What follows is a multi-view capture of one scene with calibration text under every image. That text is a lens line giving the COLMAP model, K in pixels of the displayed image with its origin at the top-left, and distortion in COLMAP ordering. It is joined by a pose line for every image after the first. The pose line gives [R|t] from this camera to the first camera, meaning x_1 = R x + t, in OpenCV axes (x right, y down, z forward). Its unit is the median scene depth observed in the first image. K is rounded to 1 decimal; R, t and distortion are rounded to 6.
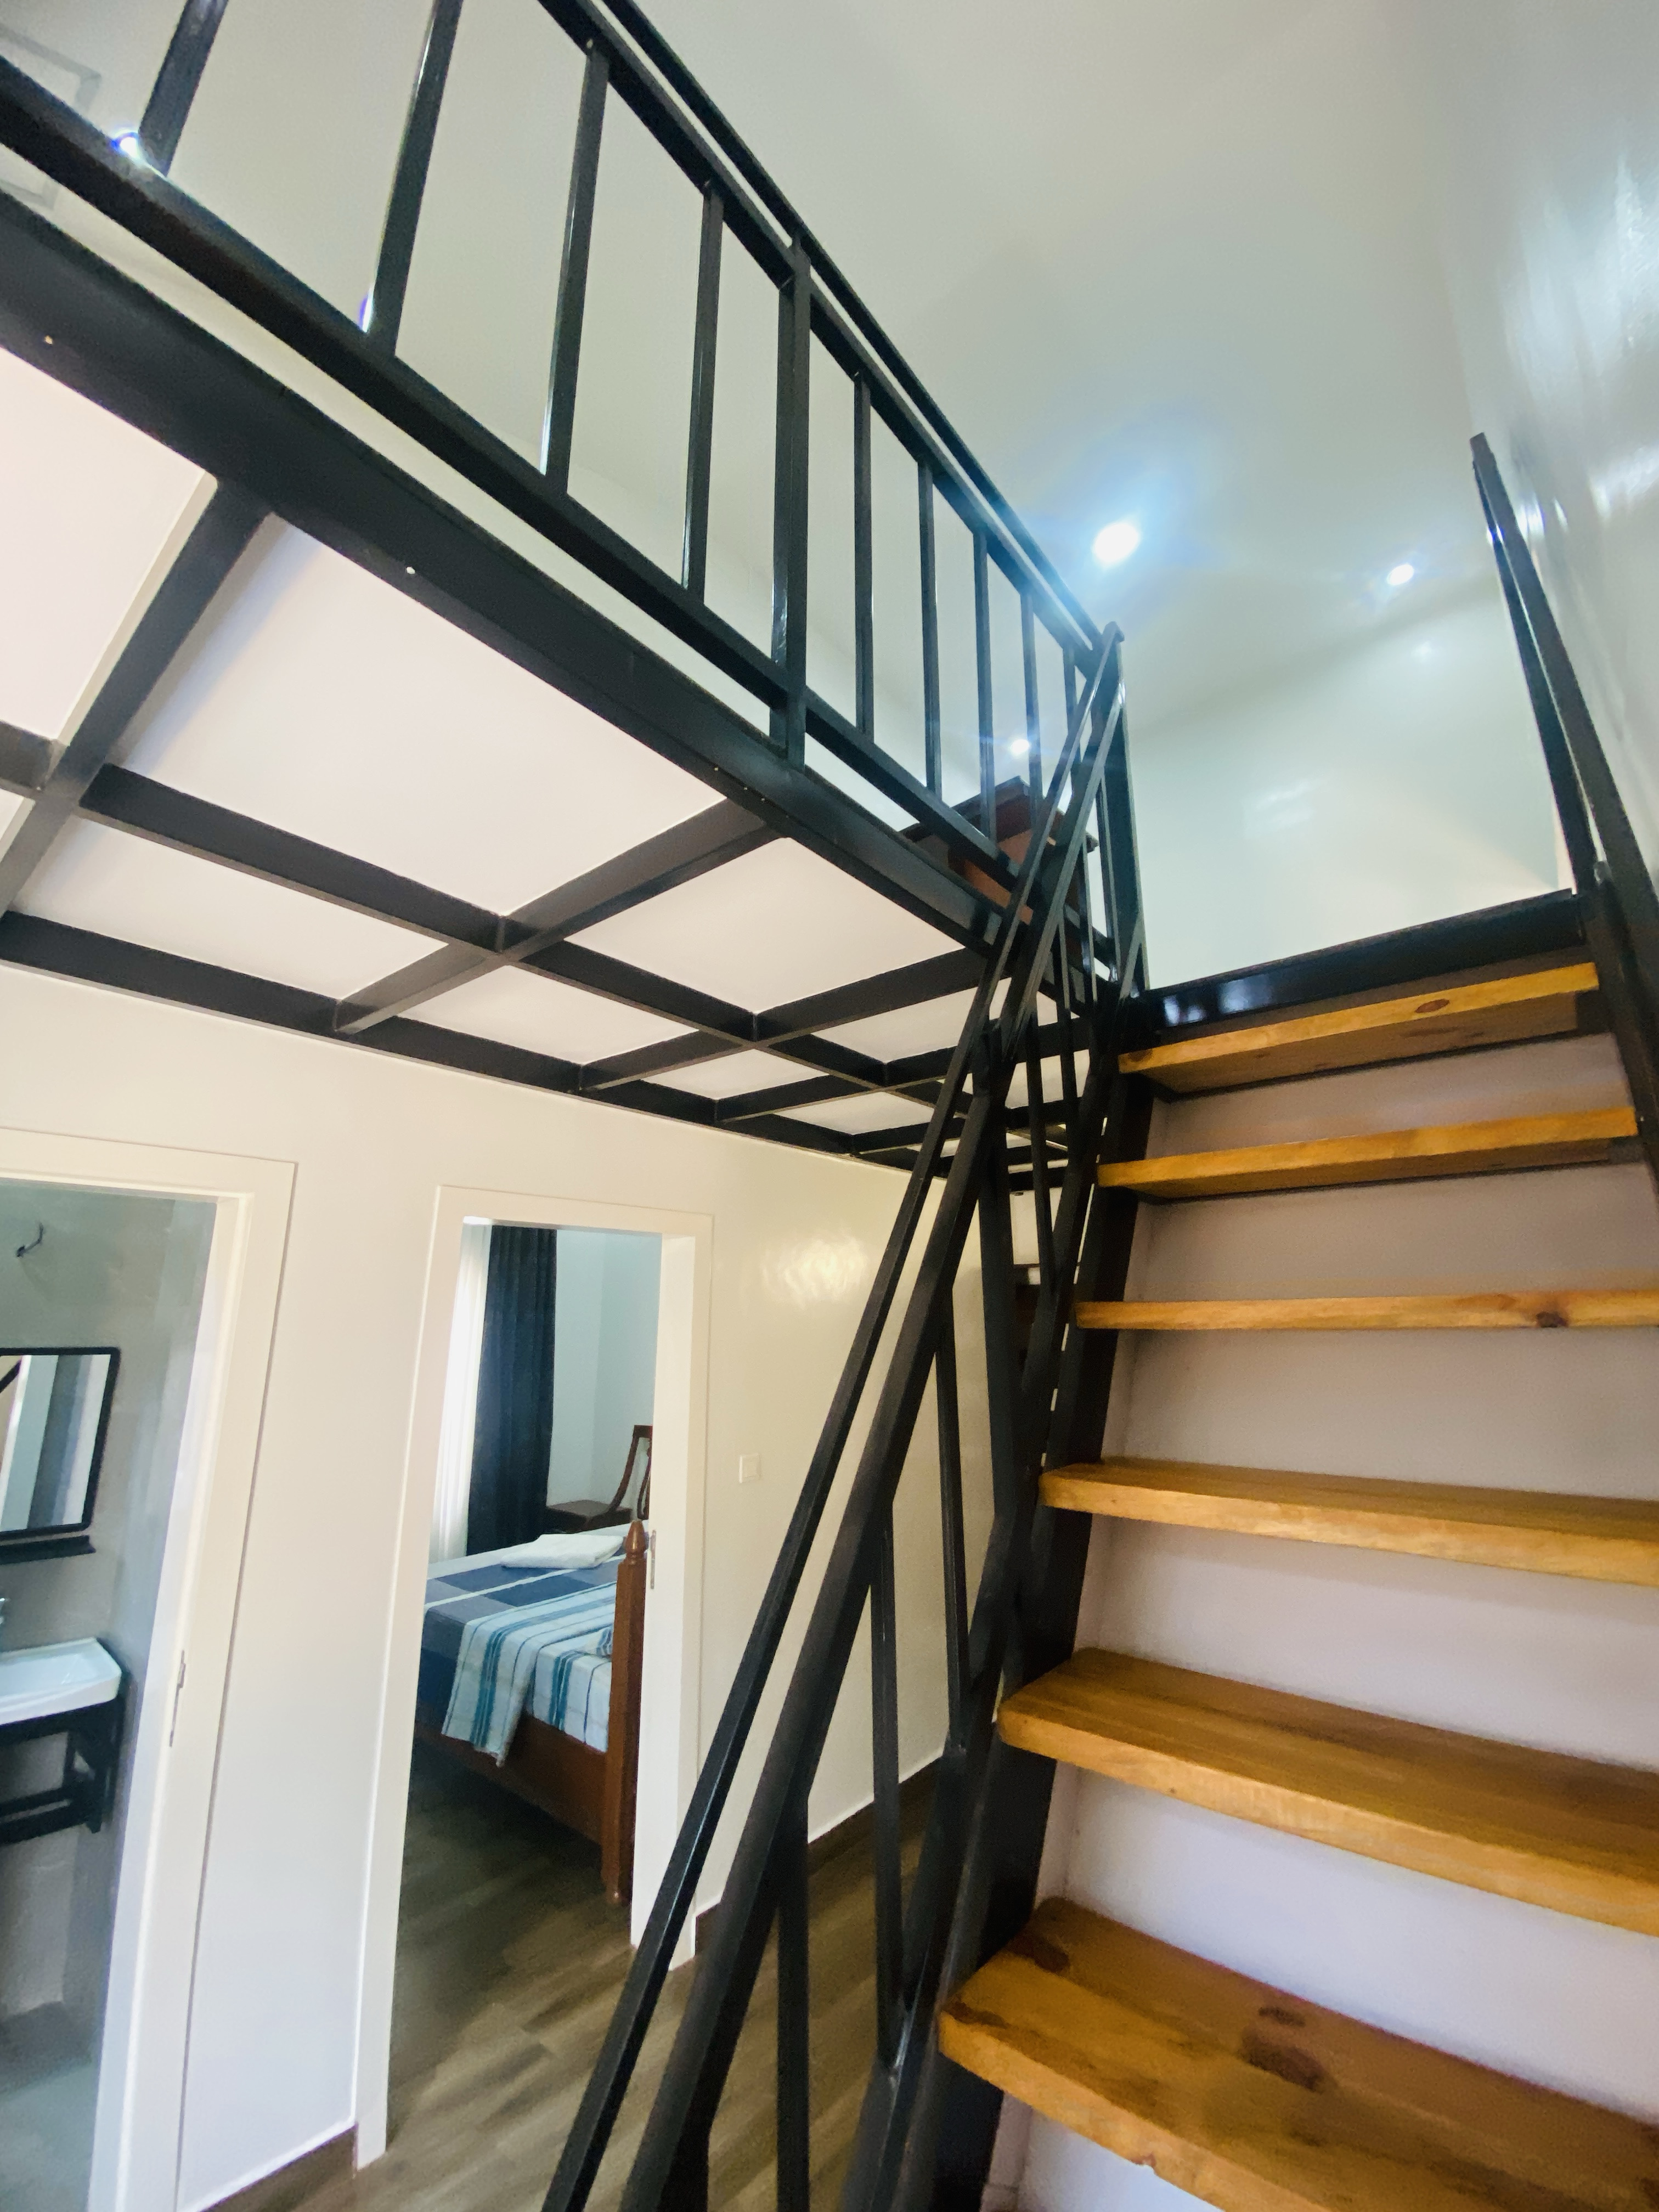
lens RADIAL K [[889.3, 0, 815.0], [0, 889.3, 1101.3], [0, 0, 1]] dist [0.026186, -0.022738]
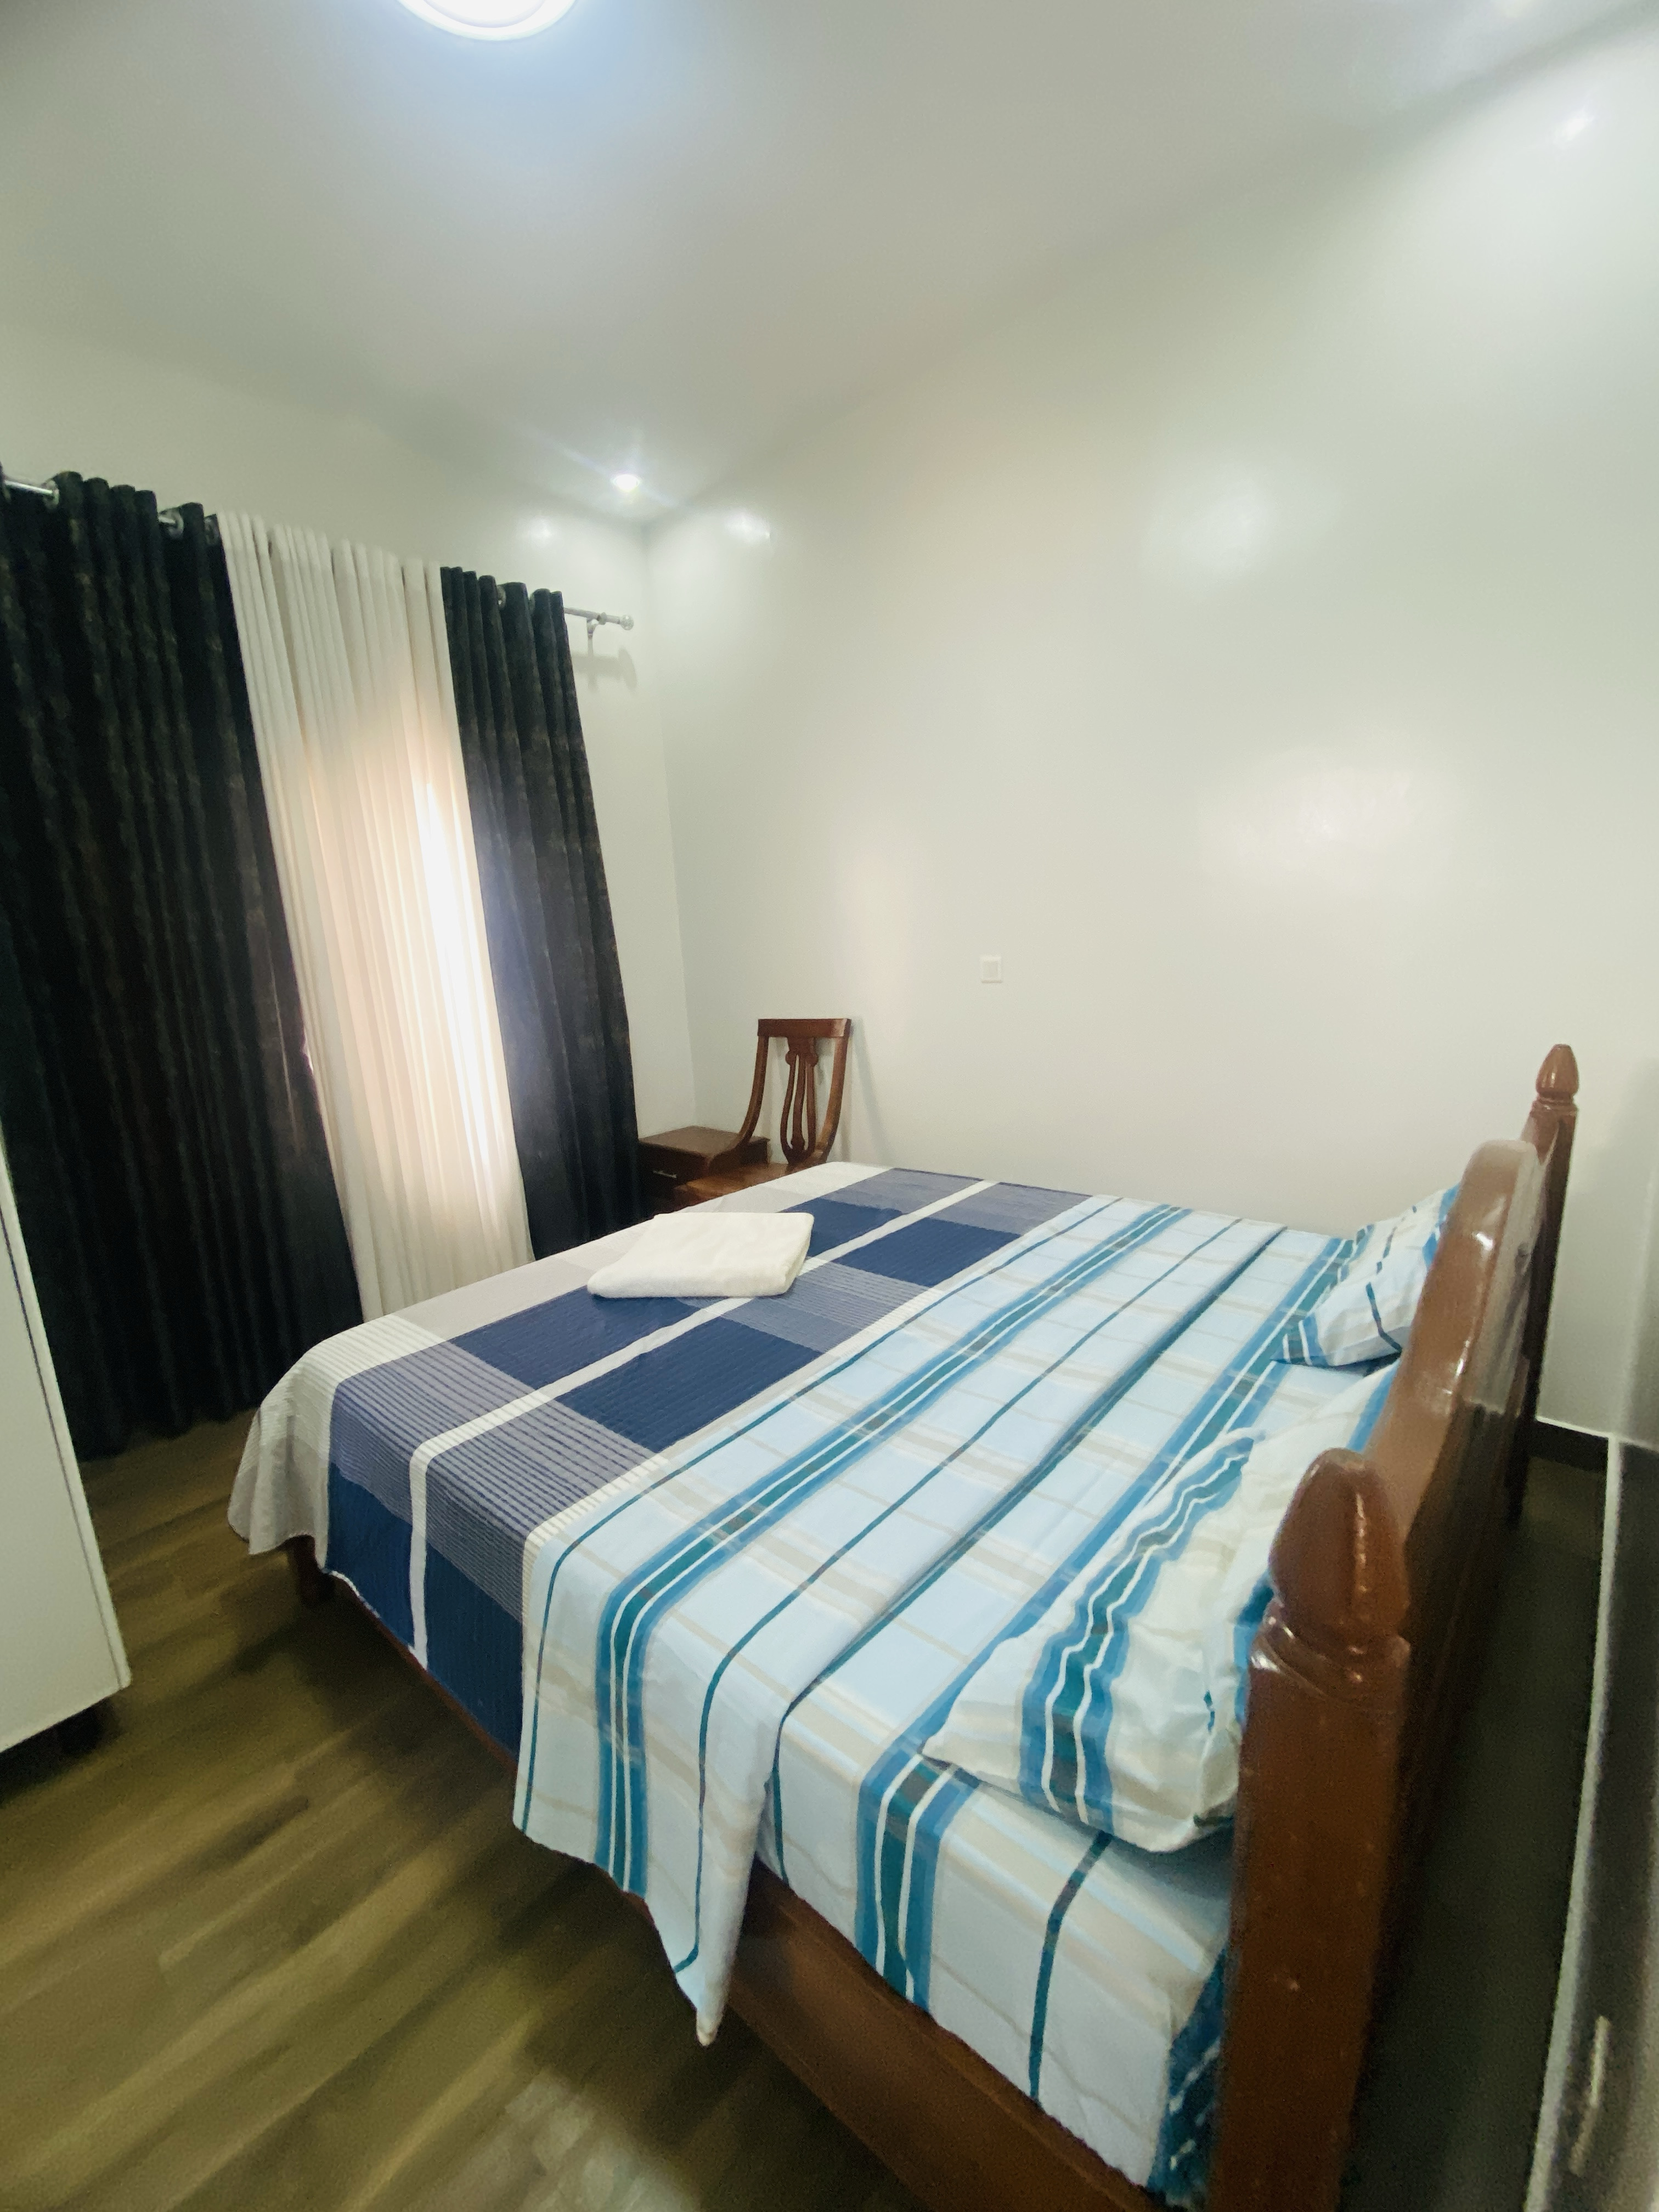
lens RADIAL K [[889.3, 0, 815.0], [0, 889.3, 1101.3], [0, 0, 1]] dist [0.026186, -0.022738]
pose [[0.997347, -0.056733, -0.045616, -0.255578], [0.070698, 0.904240, 0.421132, 0.292980], [0.017355, -0.423239, 0.905852, 0.770088]]
